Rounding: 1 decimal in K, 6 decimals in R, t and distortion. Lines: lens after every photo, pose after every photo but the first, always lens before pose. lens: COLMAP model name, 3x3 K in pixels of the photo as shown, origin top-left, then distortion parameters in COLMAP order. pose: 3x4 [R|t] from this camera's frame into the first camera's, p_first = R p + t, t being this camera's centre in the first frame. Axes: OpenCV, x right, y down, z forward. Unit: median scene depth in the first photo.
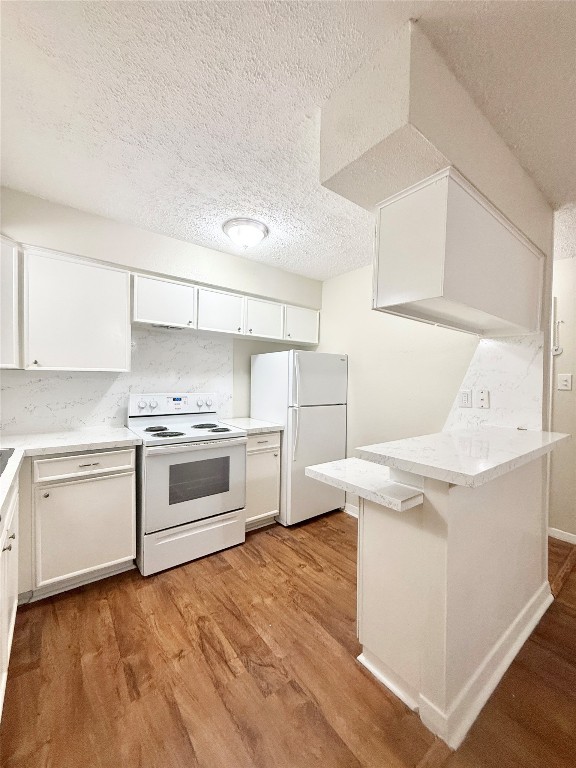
lens RADIAL K [[305.8, 0, 287.6], [0, 305.8, 382.8], [0, 0, 1]] dist [-0.003419, 0.000233]
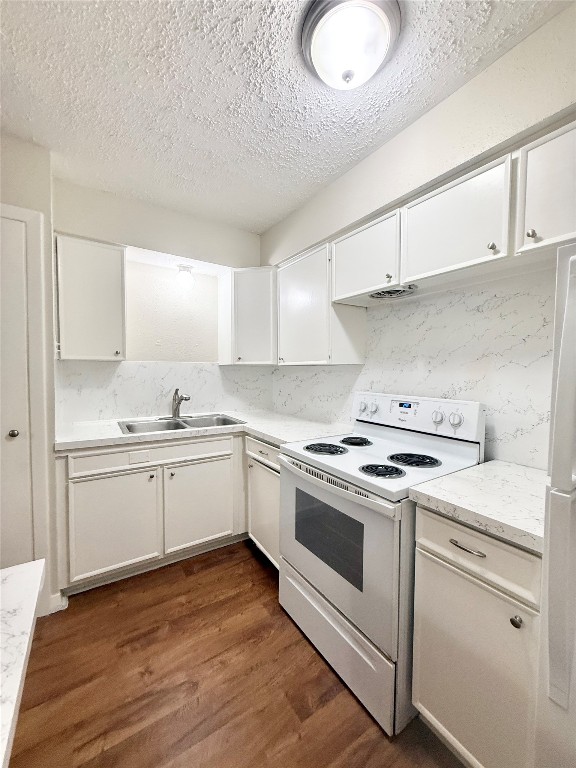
lens RADIAL K [[305.8, 0, 288.0], [0, 305.8, 383.0], [0, 0, 1]] dist [-0.003419, 0.000233]
pose [[-0.070598, 0.024788, -0.997197, 0.301581], [-0.020684, 0.999440, 0.026308, -0.002664], [0.997290, 0.022483, -0.070046, 0.877151]]
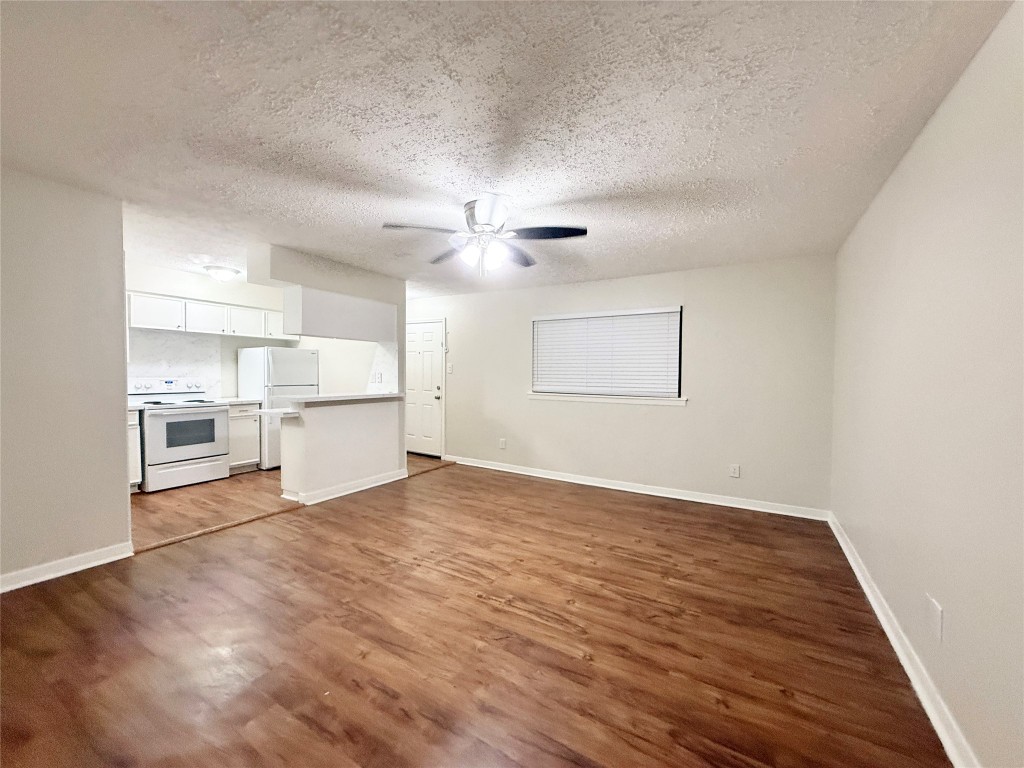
lens RADIAL K [[407.7, 0, 514.9], [0, 407.7, 384.6], [0, 0, 1]] dist [-0.003419, 0.000233]
pose [[0.926817, -0.017733, 0.375095, 0.416133], [0.007140, 0.999536, 0.029613, 0.024780], [-0.375446, -0.024767, 0.926513, -1.353090]]
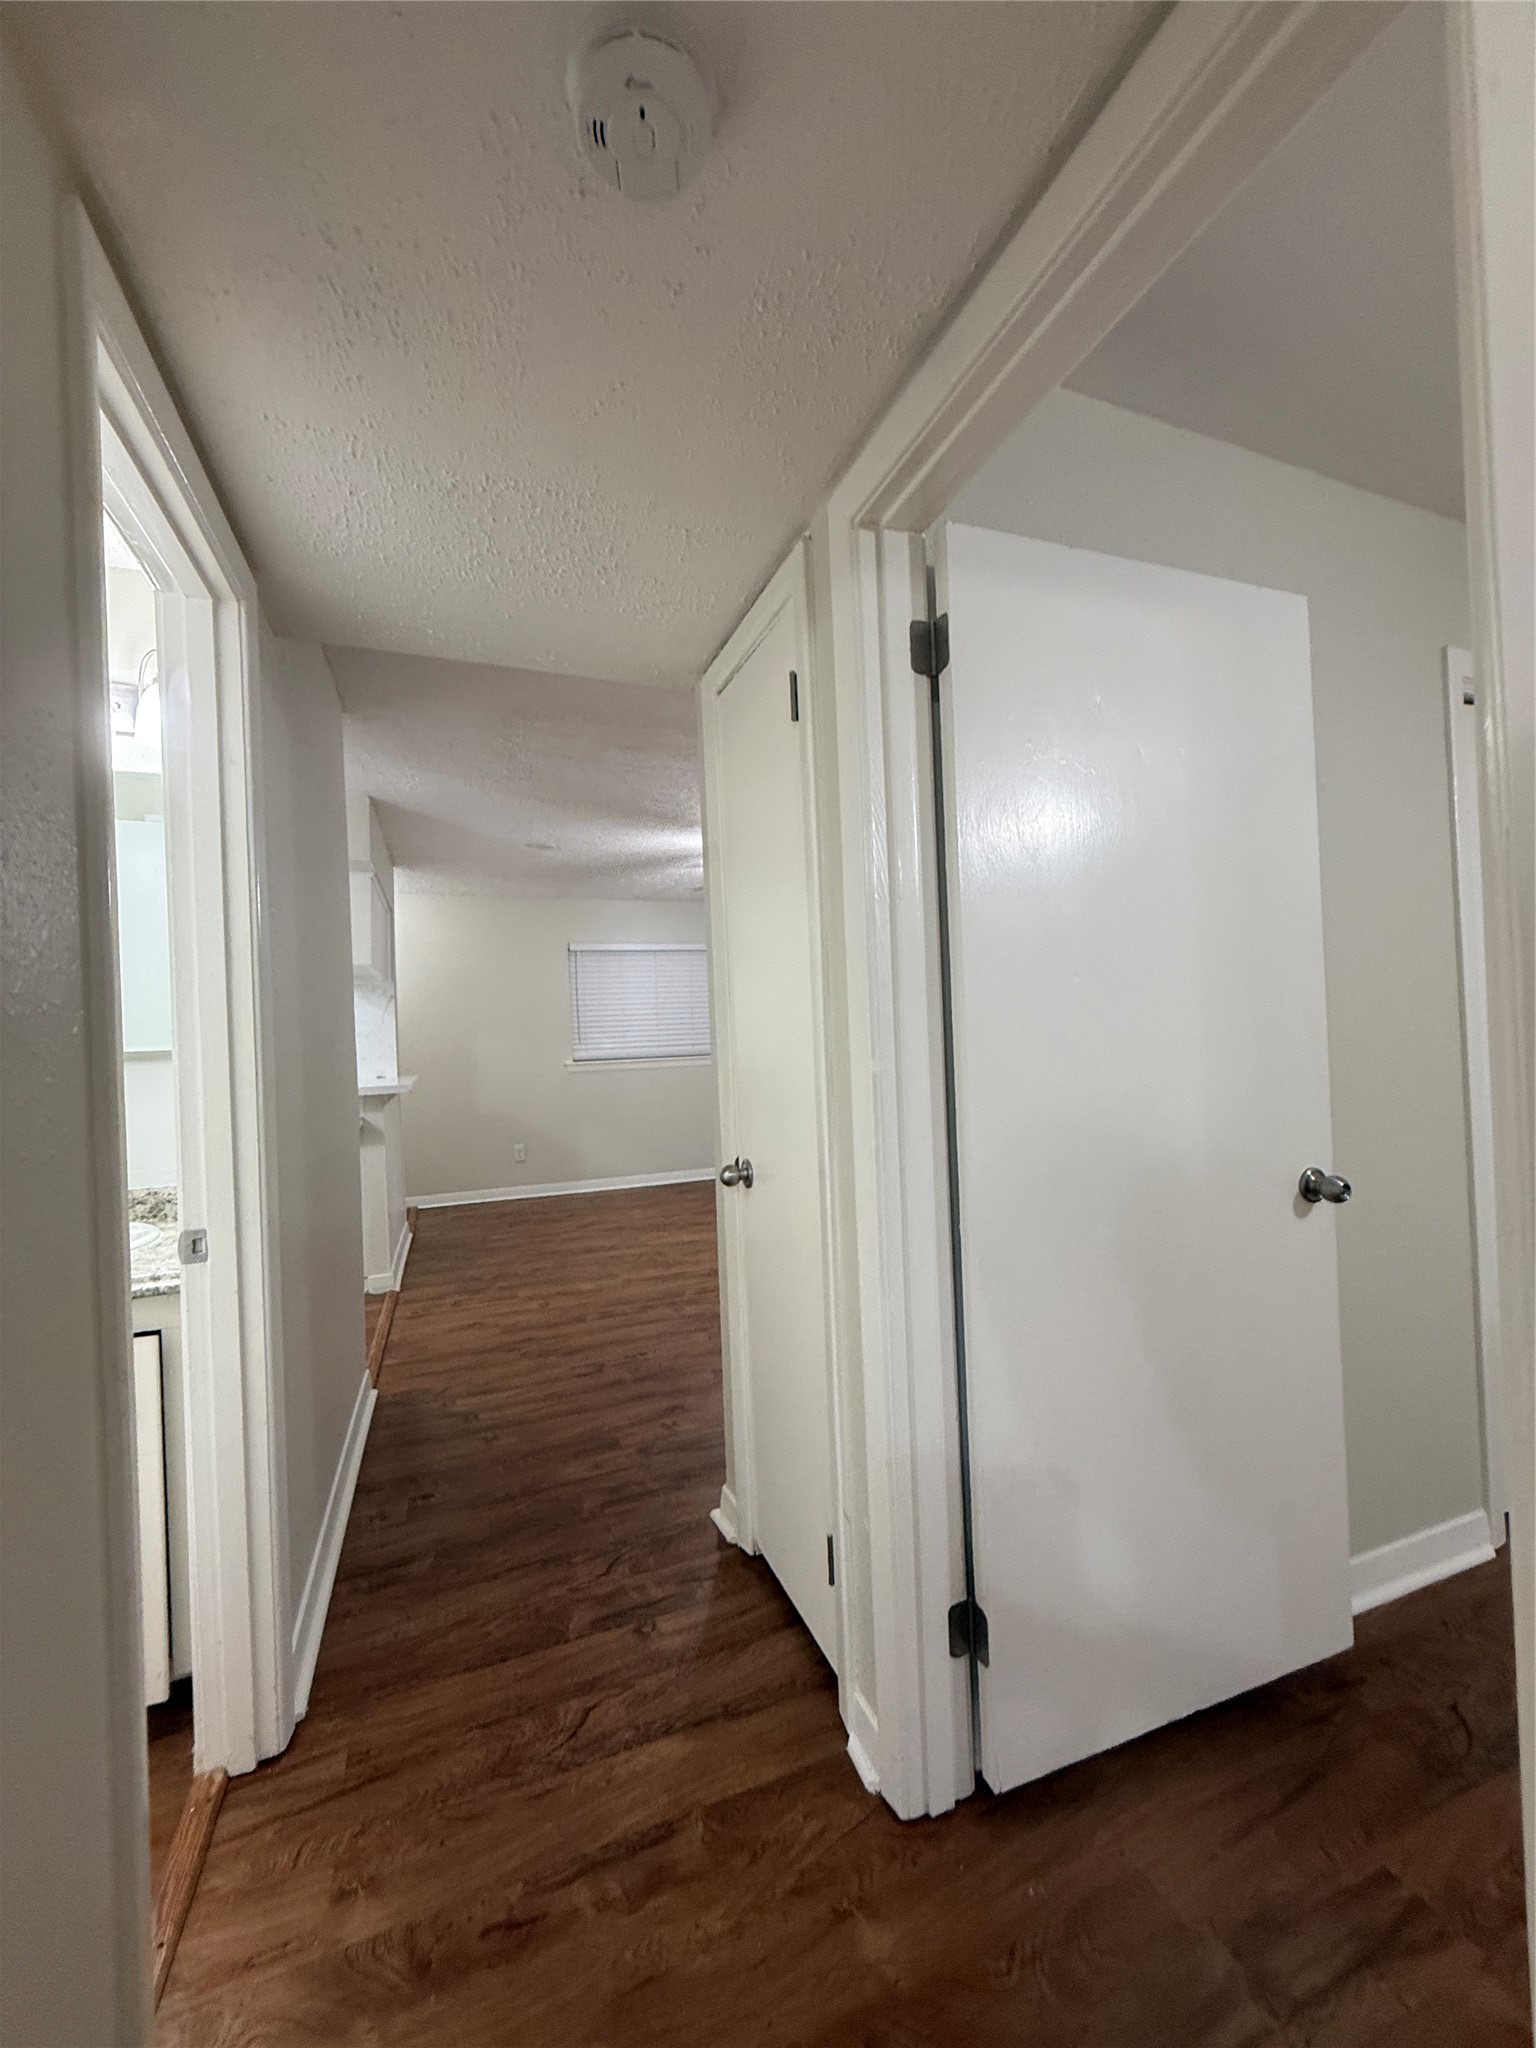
lens RADIAL K [[815.4, 0, 763.9], [0, 815.4, 1023.6], [0, 0, 1]] dist [-0.003419, 0.000233]
pose [[0.296047, -0.025000, 0.954846, -1.165996], [0.048652, 0.998755, 0.011066, 0.001626], [-0.953933, 0.043179, 0.296895, -0.813512]]
